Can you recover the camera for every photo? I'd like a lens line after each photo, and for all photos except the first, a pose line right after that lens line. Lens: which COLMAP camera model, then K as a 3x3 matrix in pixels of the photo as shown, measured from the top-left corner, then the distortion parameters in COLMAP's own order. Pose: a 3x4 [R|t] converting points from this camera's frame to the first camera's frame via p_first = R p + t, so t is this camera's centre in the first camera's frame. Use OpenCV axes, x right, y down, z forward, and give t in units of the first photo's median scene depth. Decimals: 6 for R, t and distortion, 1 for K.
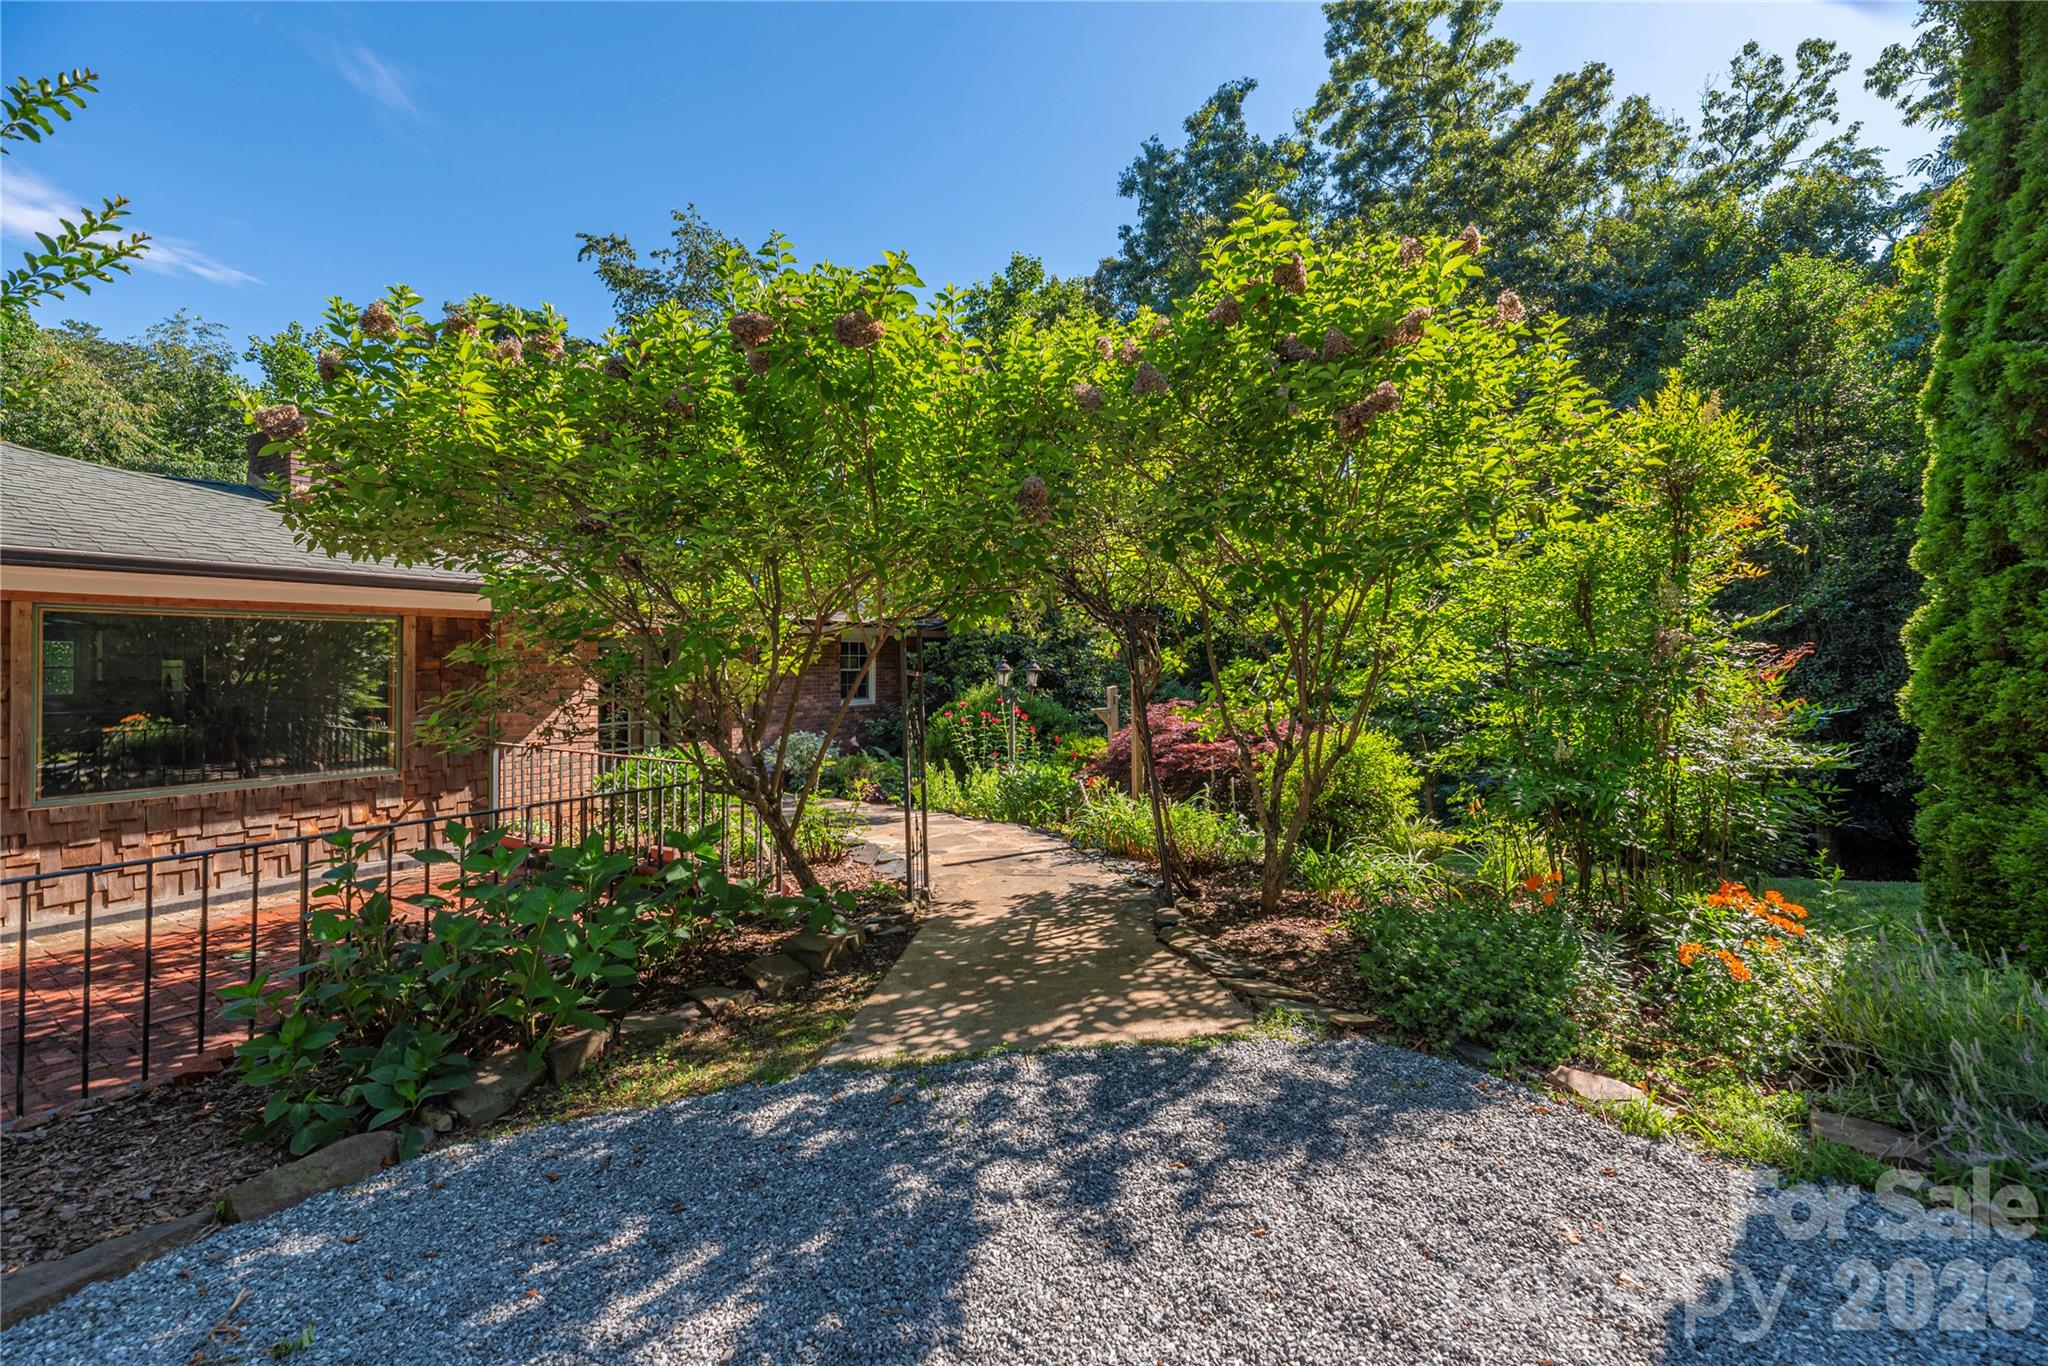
lens RADIAL K [[835.3, 0, 1021.6], [0, 835.3, 663.3], [0, 0, 1]] dist [-0.006781, -0.000206]
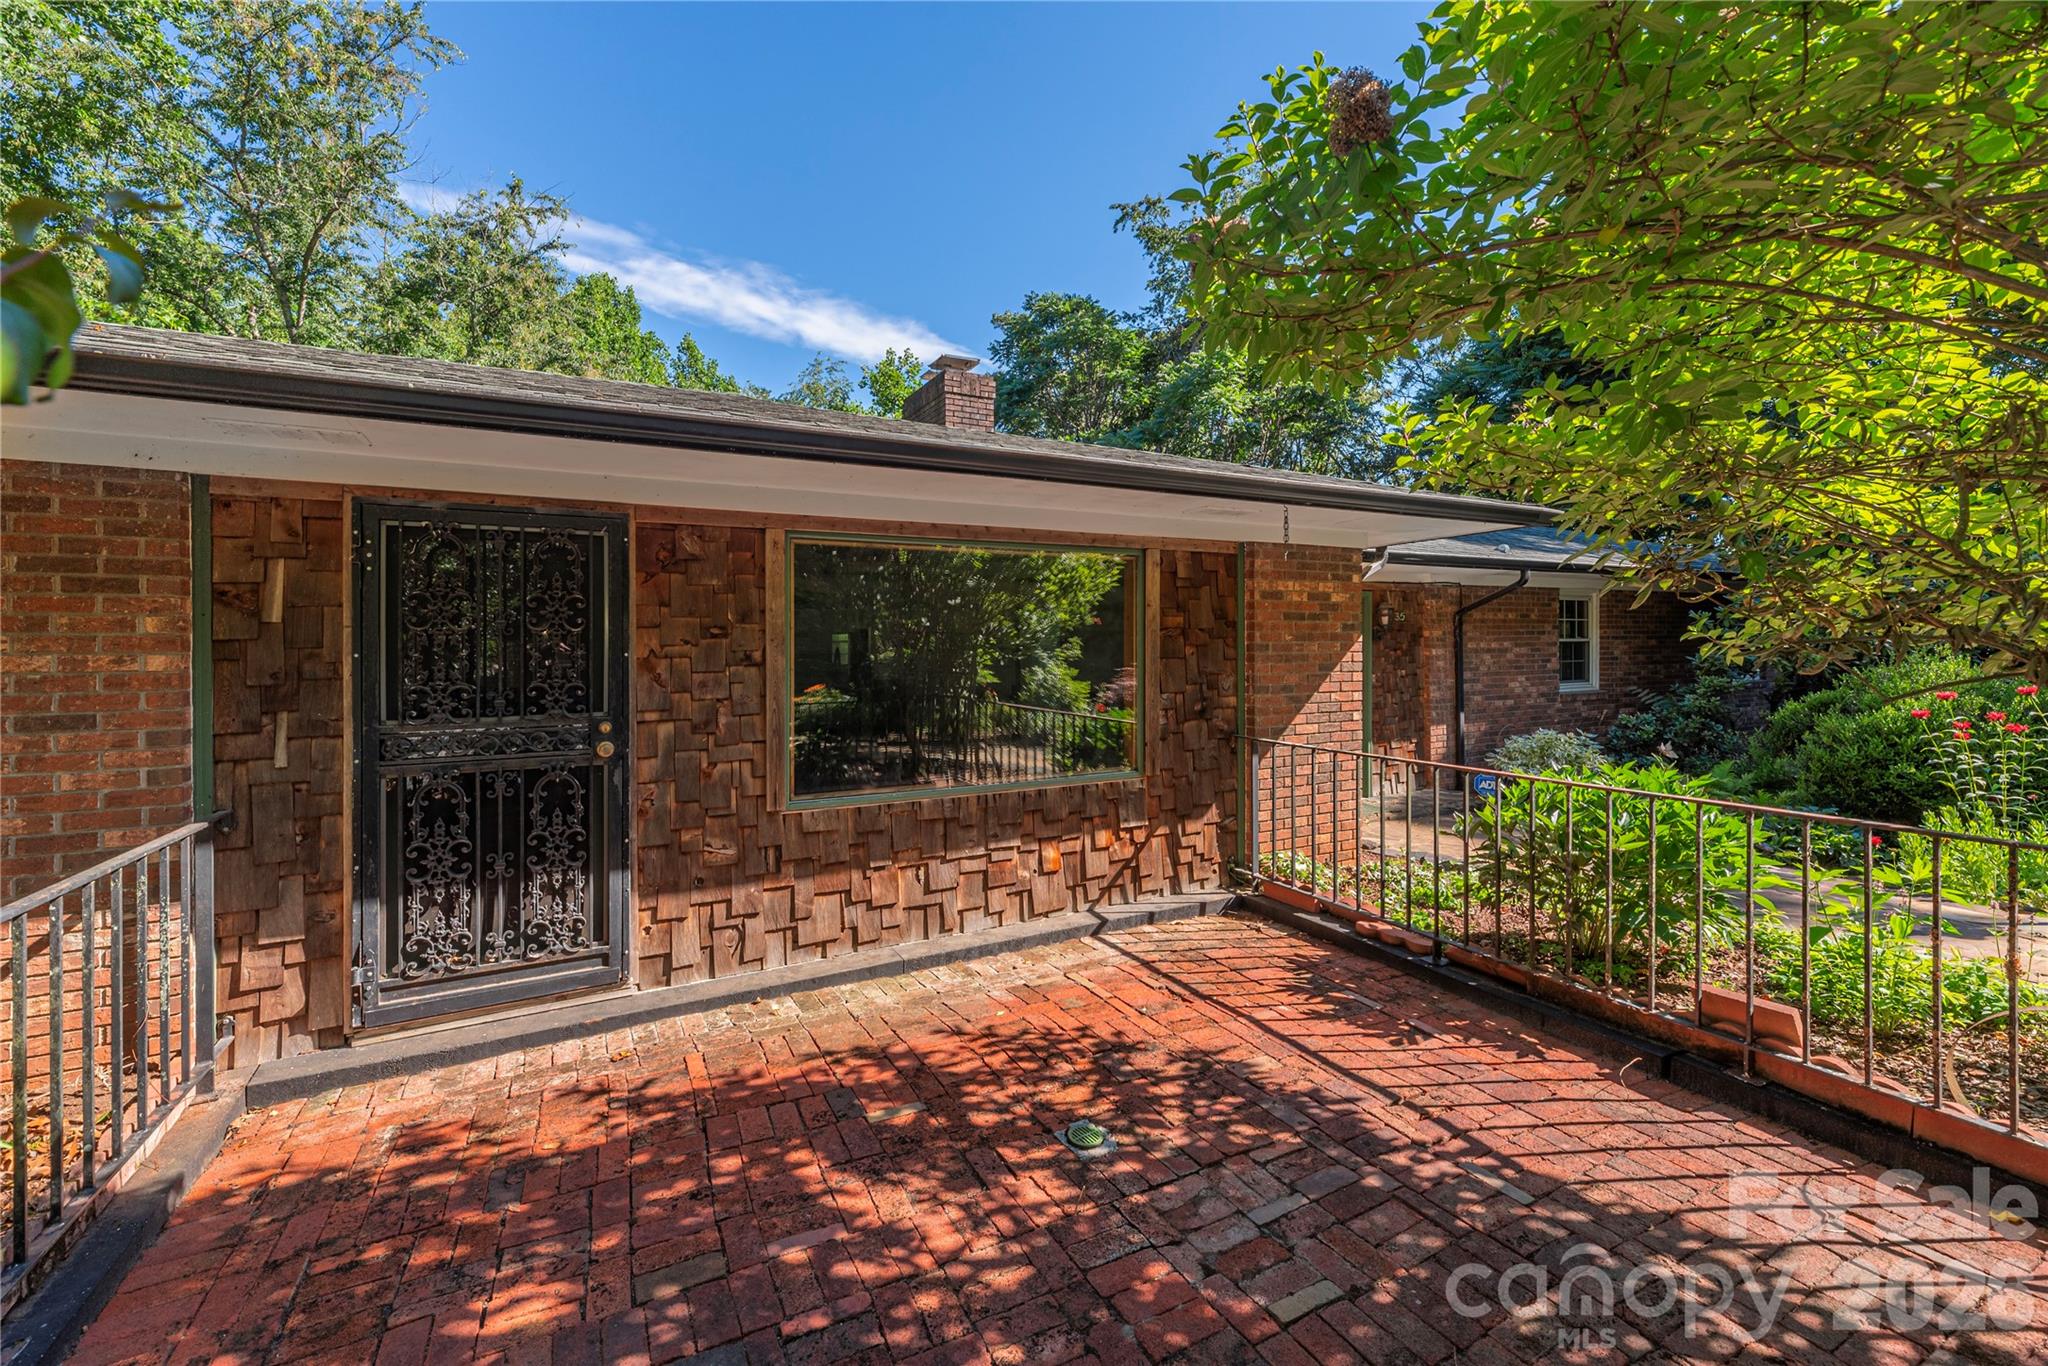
lens RADIAL K [[835.3, 0, 1017.1], [0, 835.3, 657.5], [0, 0, 1]] dist [-0.006781, -0.000206]
pose [[0.855046, 0.001892, -0.518549, -0.497133], [0.006122, 0.999887, 0.013743, 0.021801], [0.518516, -0.014925, 0.854938, 0.369447]]
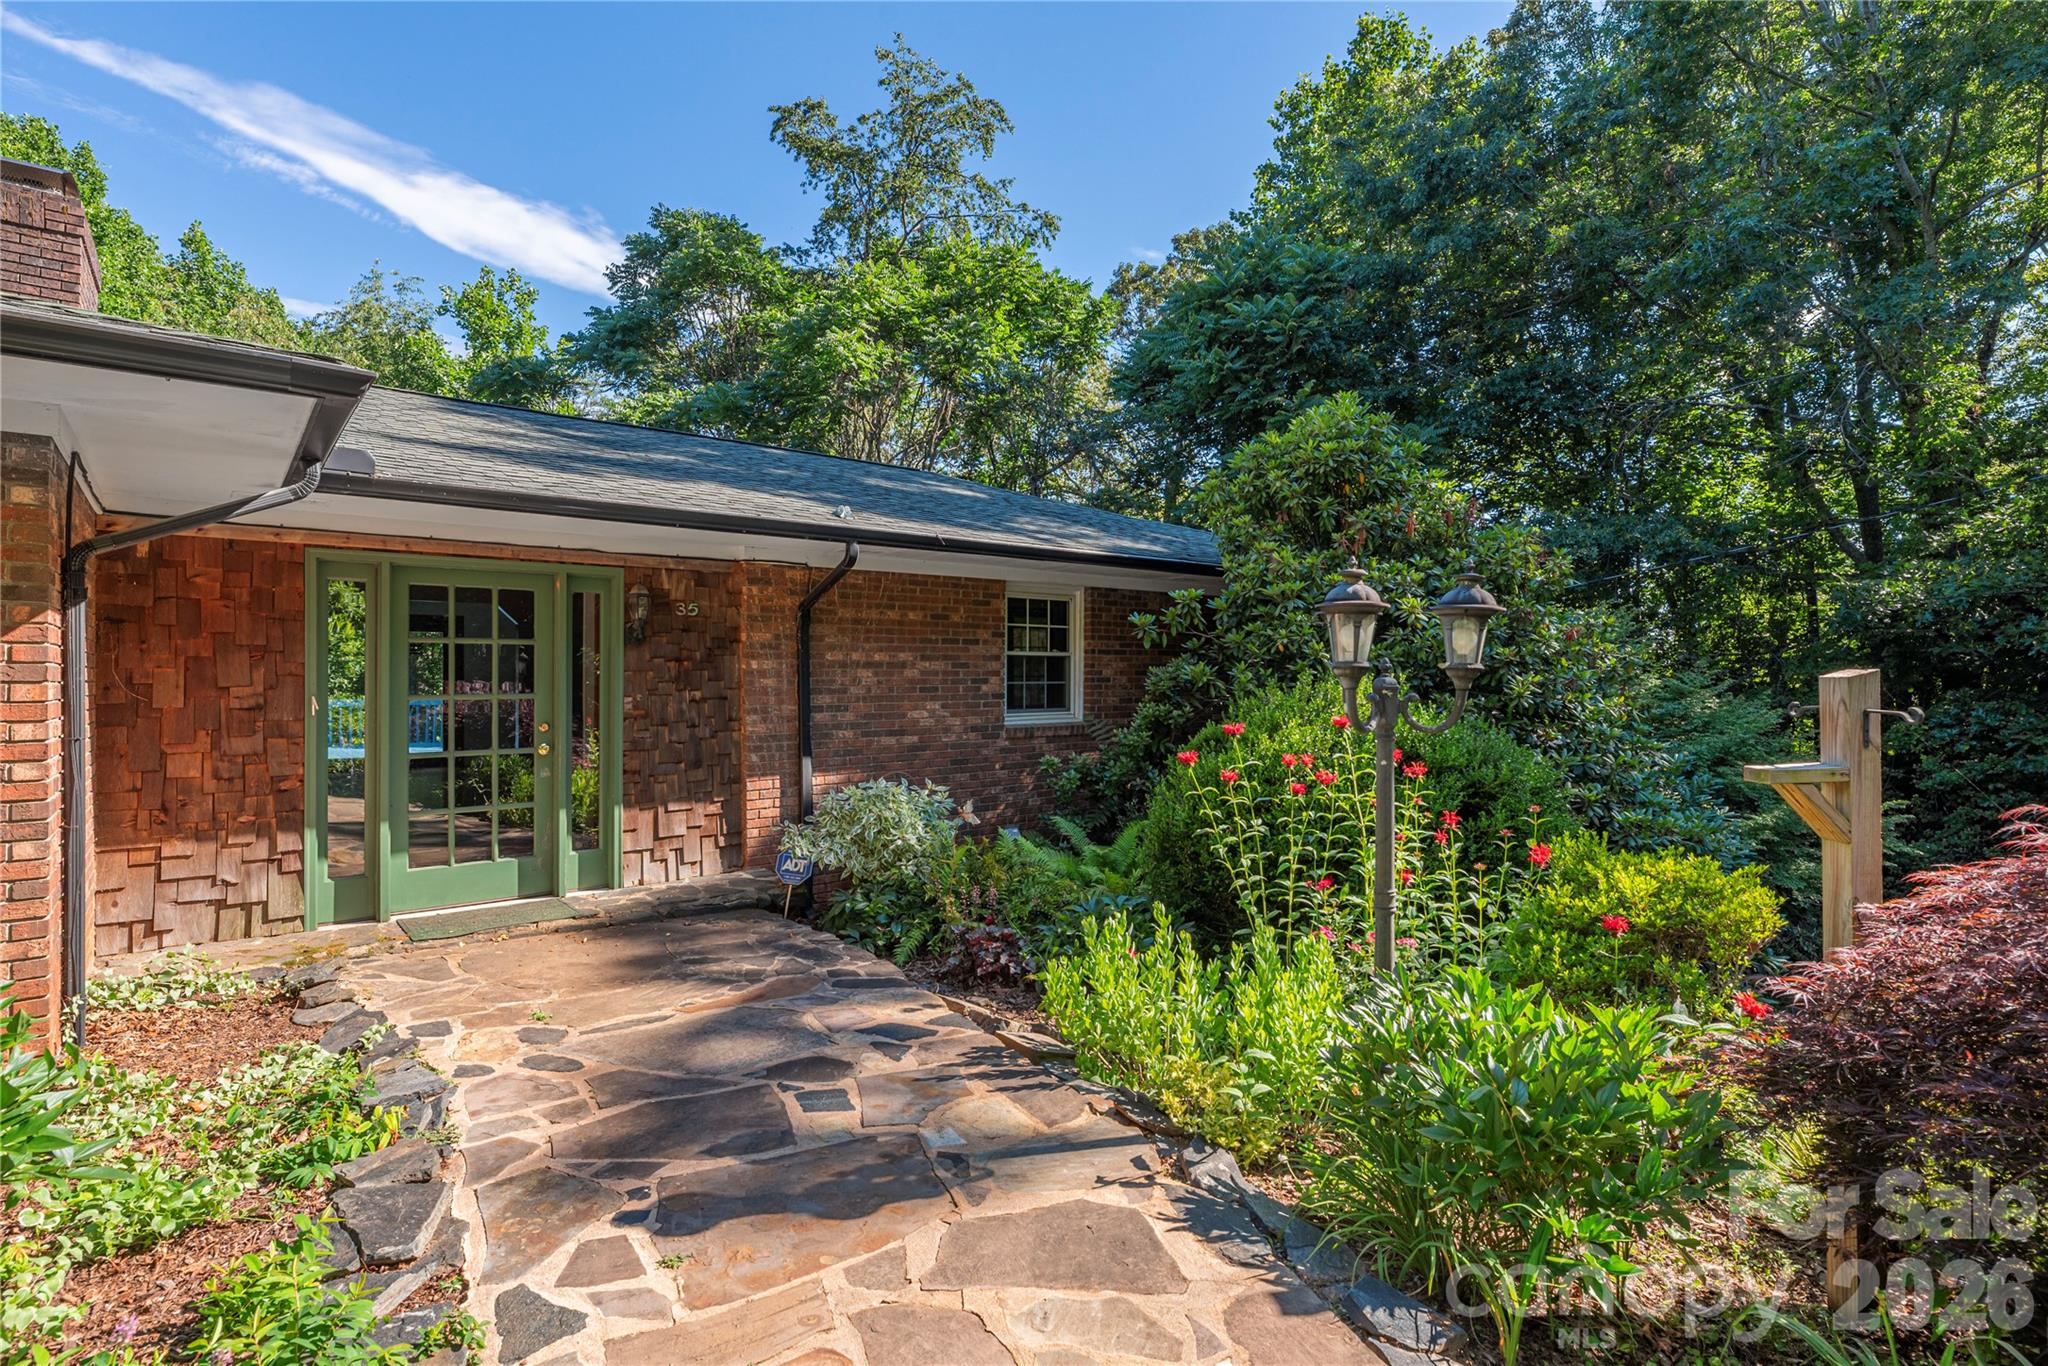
lens RADIAL K [[964.2, 0, 1043.8], [0, 964.2, 681.6], [0, 0, 1]] dist [-0.013257, -0.000304]
pose [[0.949346, 0.006578, -0.314163, -0.028090], [-0.003444, 0.999939, 0.010530, 0.040222], [0.314213, -0.008914, 0.949311, 0.951476]]
